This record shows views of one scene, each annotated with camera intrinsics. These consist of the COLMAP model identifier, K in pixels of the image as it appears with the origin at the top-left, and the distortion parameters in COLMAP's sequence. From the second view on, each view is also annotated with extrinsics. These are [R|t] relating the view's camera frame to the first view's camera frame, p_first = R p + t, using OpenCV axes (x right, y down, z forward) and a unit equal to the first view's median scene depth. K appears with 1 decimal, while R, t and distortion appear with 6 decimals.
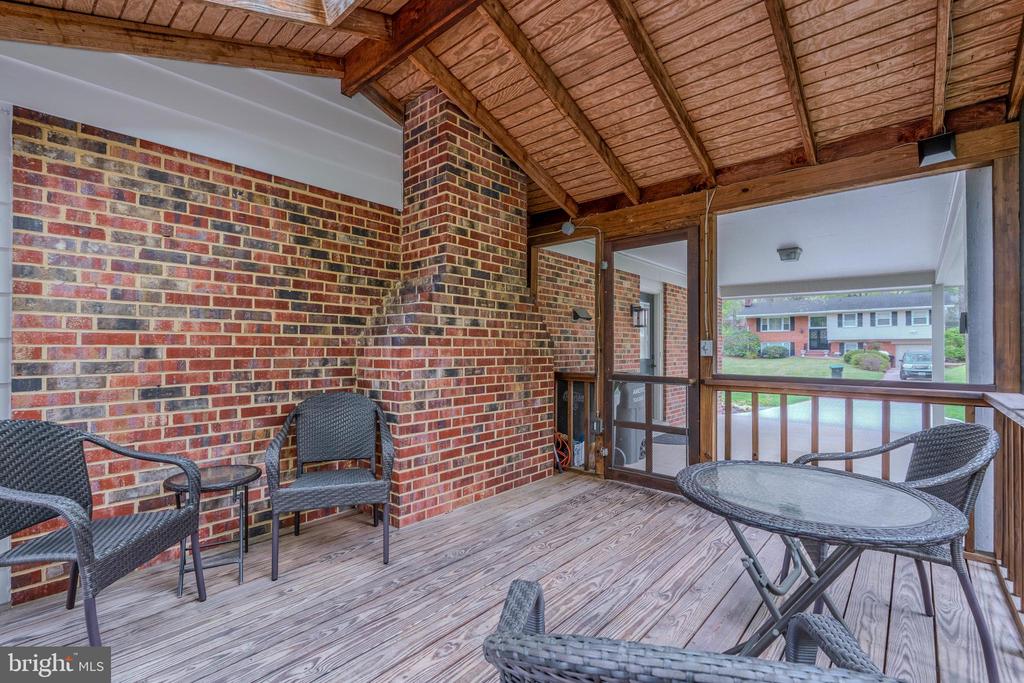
lens RADIAL K [[446.0, 0, 514.7], [0, 446.0, 345.5], [0, 0, 1]] dist [-0.004484, 0.000140]
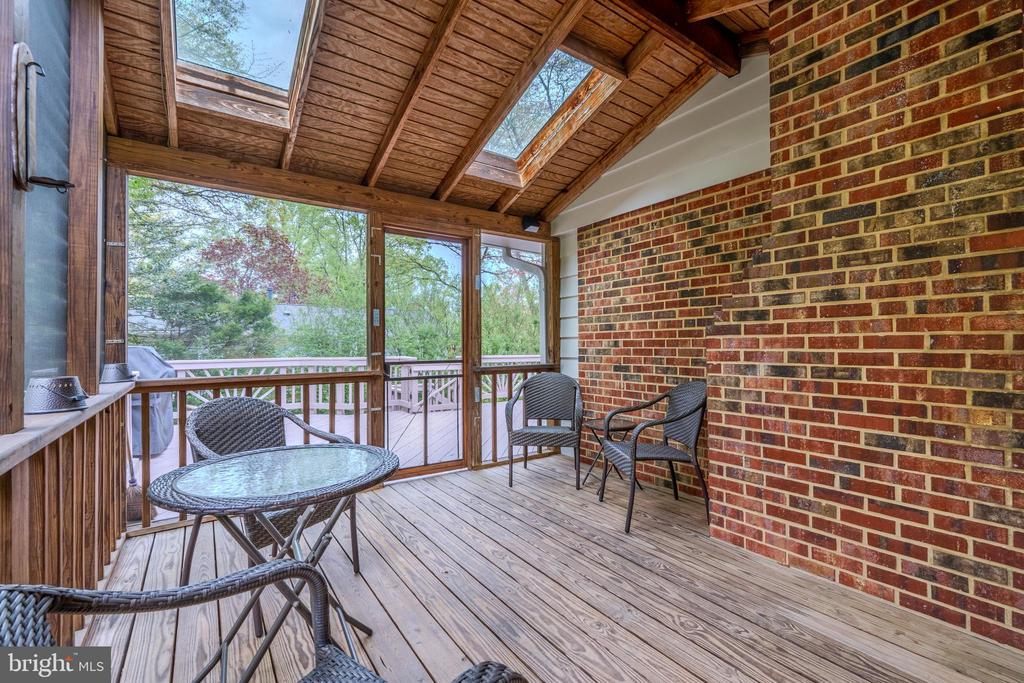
lens RADIAL K [[446.0, 0, 513.1], [0, 446.0, 339.8], [0, 0, 1]] dist [-0.004484, 0.000140]
pose [[-0.225198, -0.010829, -0.974253, 0.685308], [0.013300, 0.999811, -0.014187, 0.016121], [0.974222, -0.016153, -0.225011, 0.775396]]
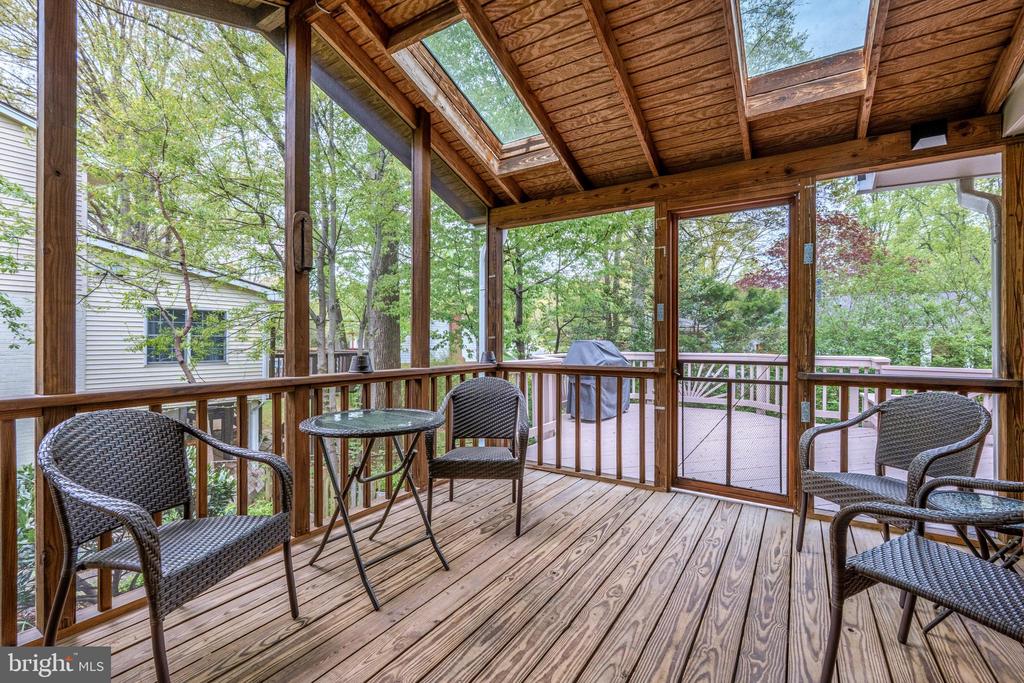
lens RADIAL K [[446.0, 0, 513.2], [0, 446.0, 342.6], [0, 0, 1]] dist [-0.004484, 0.000140]
pose [[-0.987296, -0.001354, -0.158884, 0.172269], [-0.001065, 0.999998, -0.001901, 0.014035], [0.158887, -0.001708, -0.987295, 1.204644]]
